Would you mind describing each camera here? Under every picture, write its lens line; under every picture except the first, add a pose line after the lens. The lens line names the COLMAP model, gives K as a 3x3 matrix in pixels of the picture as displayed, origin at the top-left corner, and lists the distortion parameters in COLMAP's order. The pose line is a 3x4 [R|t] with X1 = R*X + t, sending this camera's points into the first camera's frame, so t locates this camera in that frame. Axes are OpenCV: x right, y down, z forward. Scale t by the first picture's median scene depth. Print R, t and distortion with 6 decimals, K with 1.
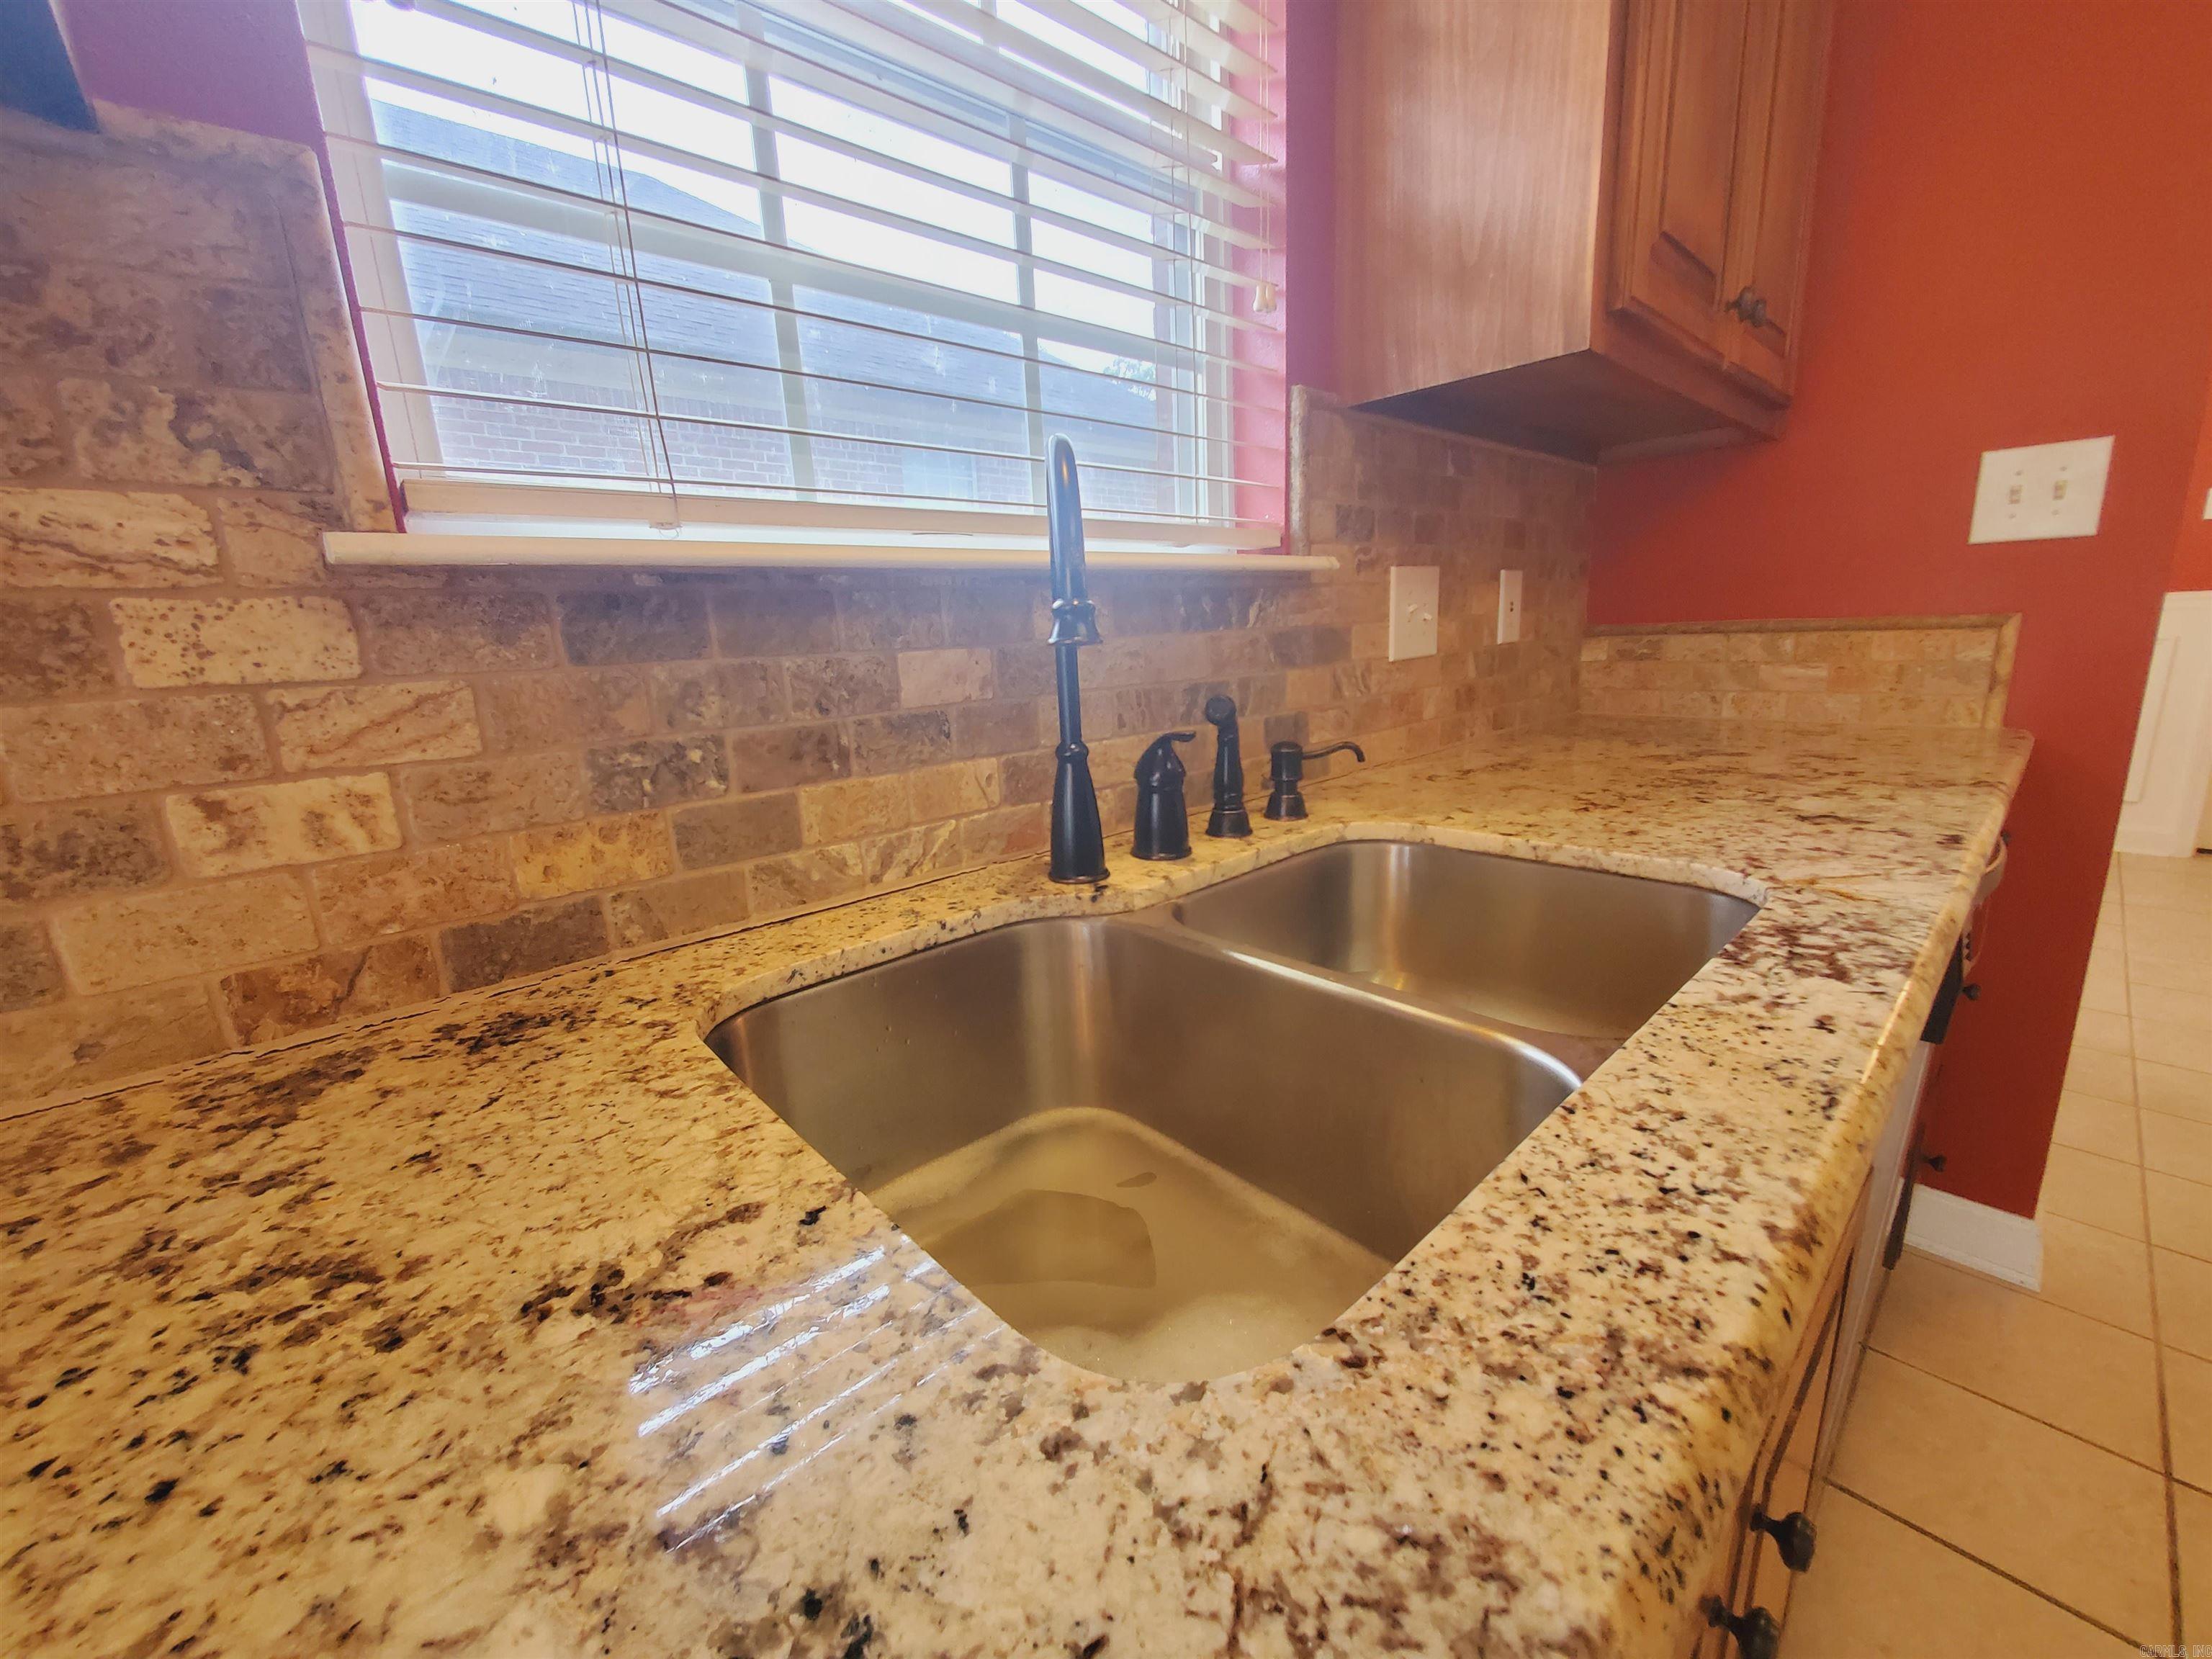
lens RADIAL K [[882.1, 0, 1108.1], [0, 882.1, 831.6], [0, 0, 1]] dist [-0.002239, -0.000313]
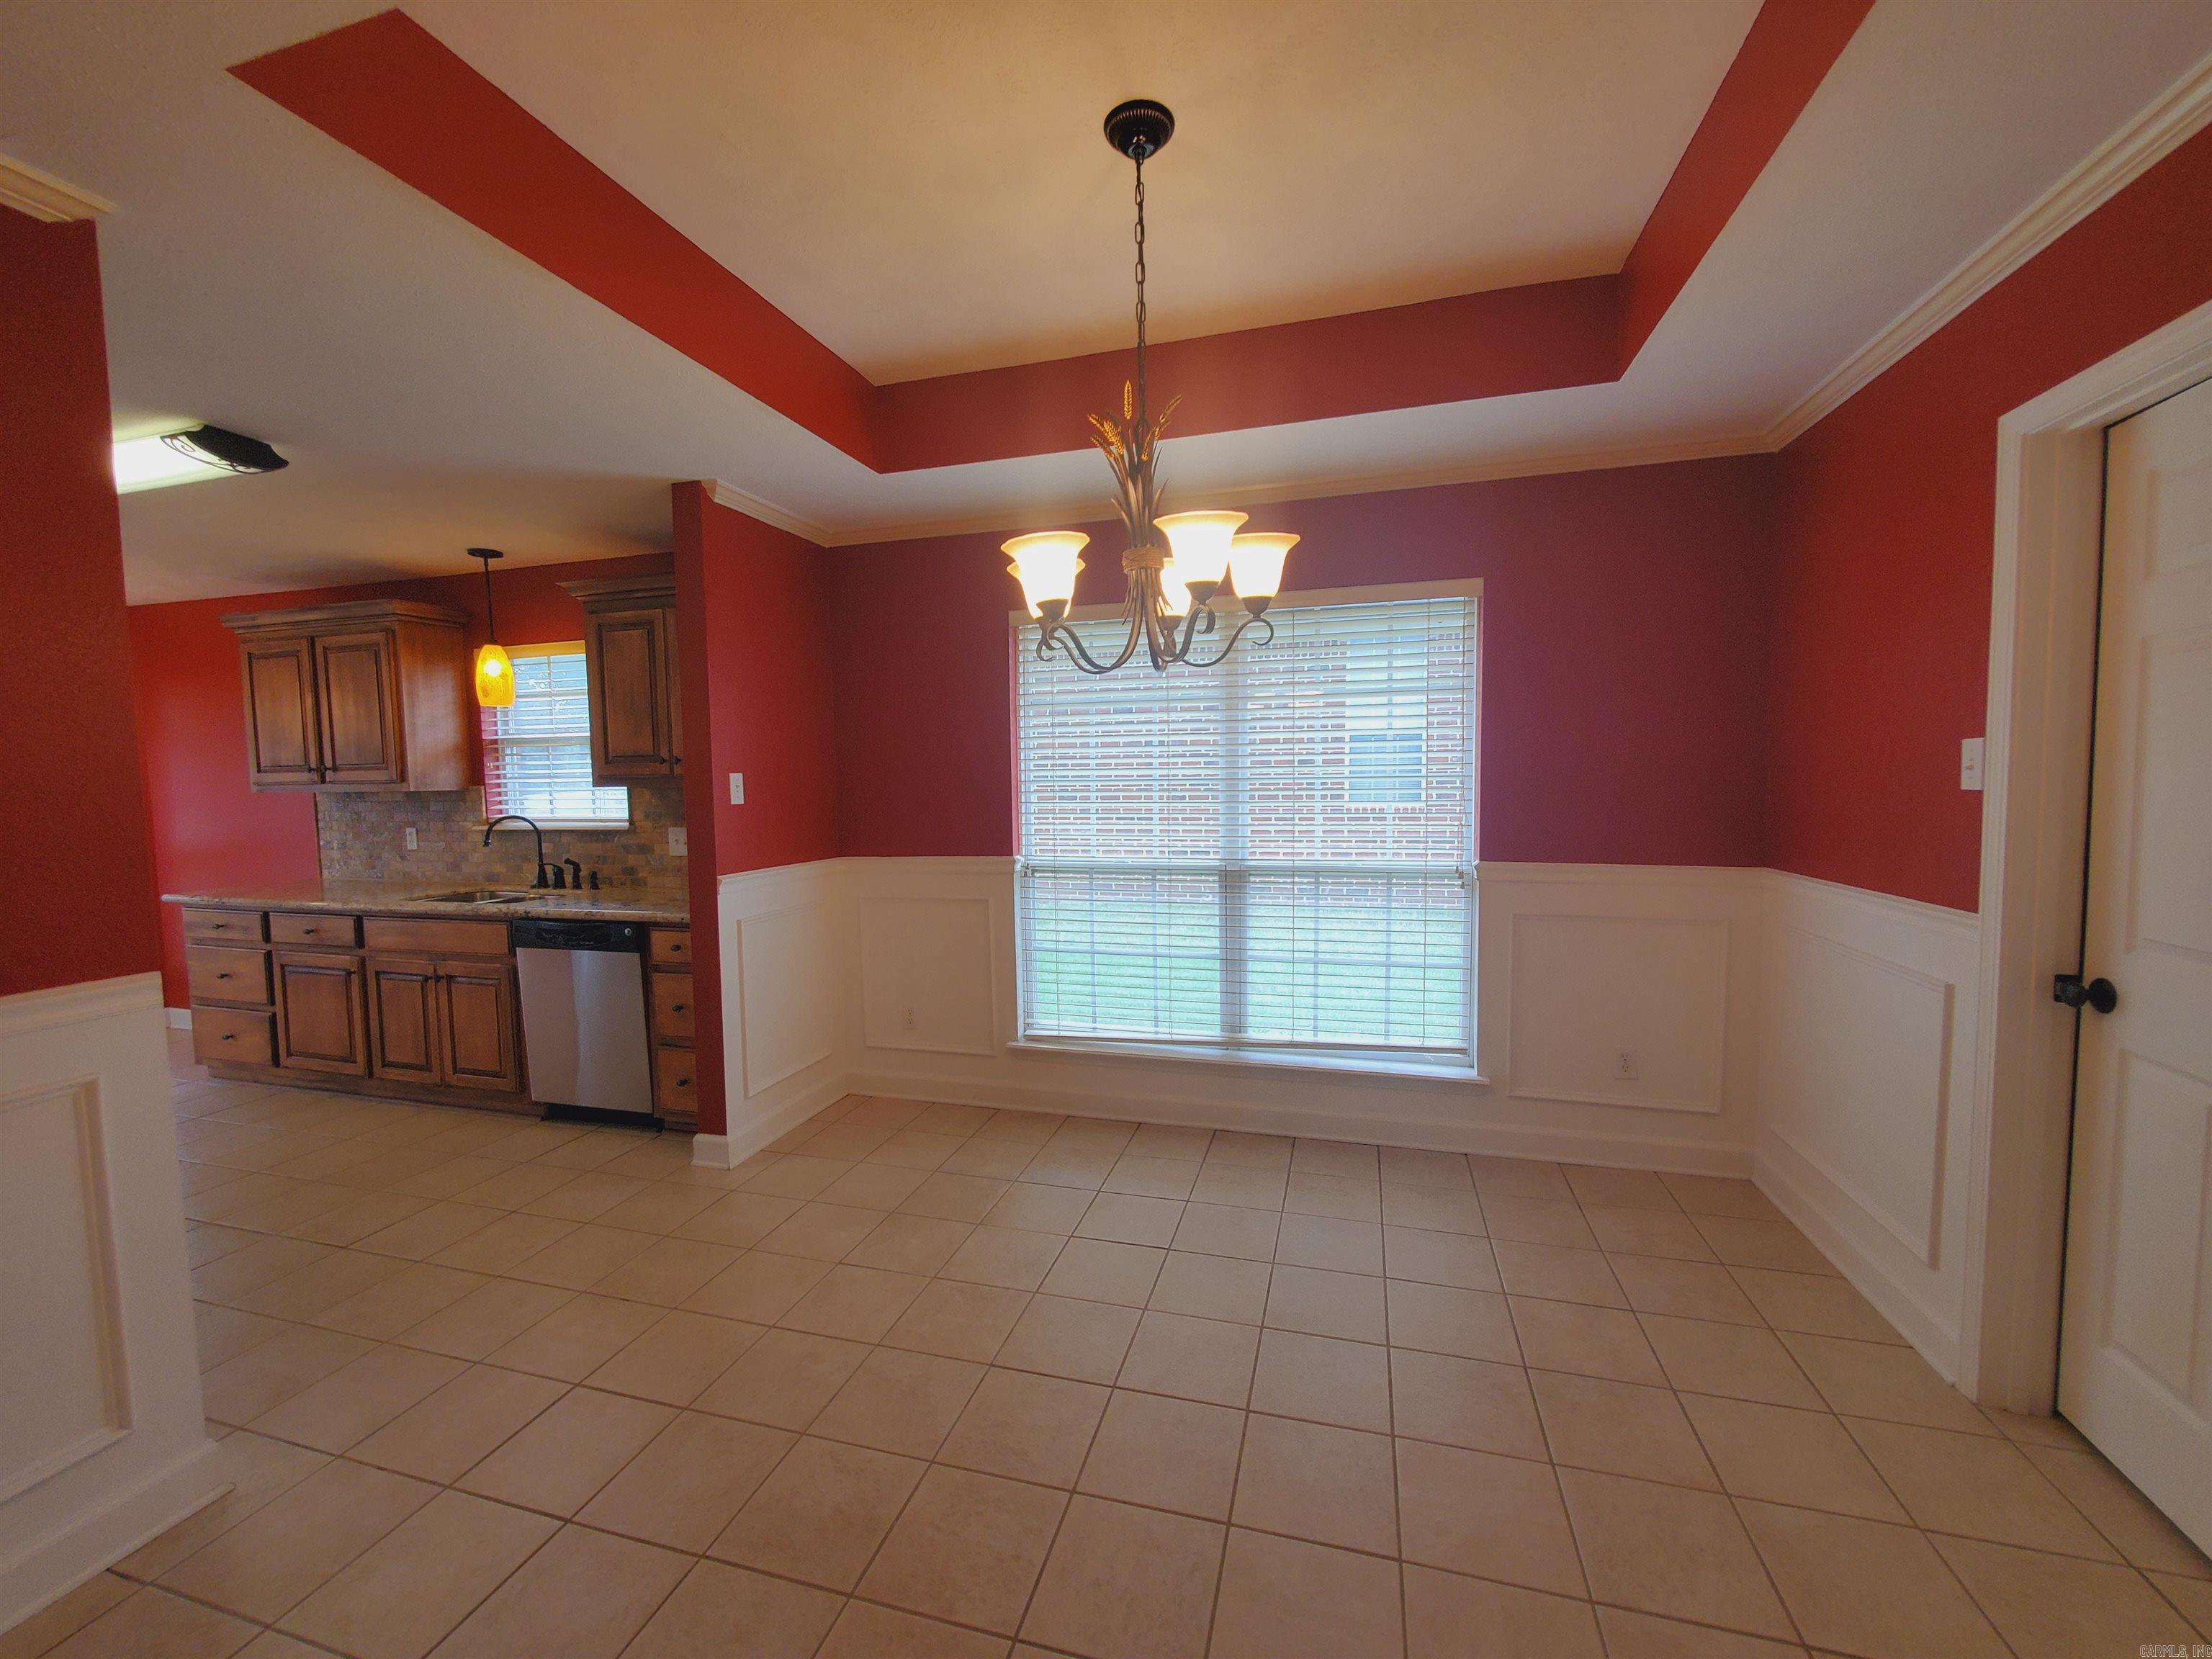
lens RADIAL K [[882.1, 0, 1105.5], [0, 882.1, 830.9], [0, 0, 1]] dist [-0.002239, -0.000313]
pose [[0.522284, 0.093713, -0.847607, 4.555986], [-0.203429, 0.978940, -0.017117, -0.651375], [0.828152, 0.181368, 0.530349, 0.710122]]
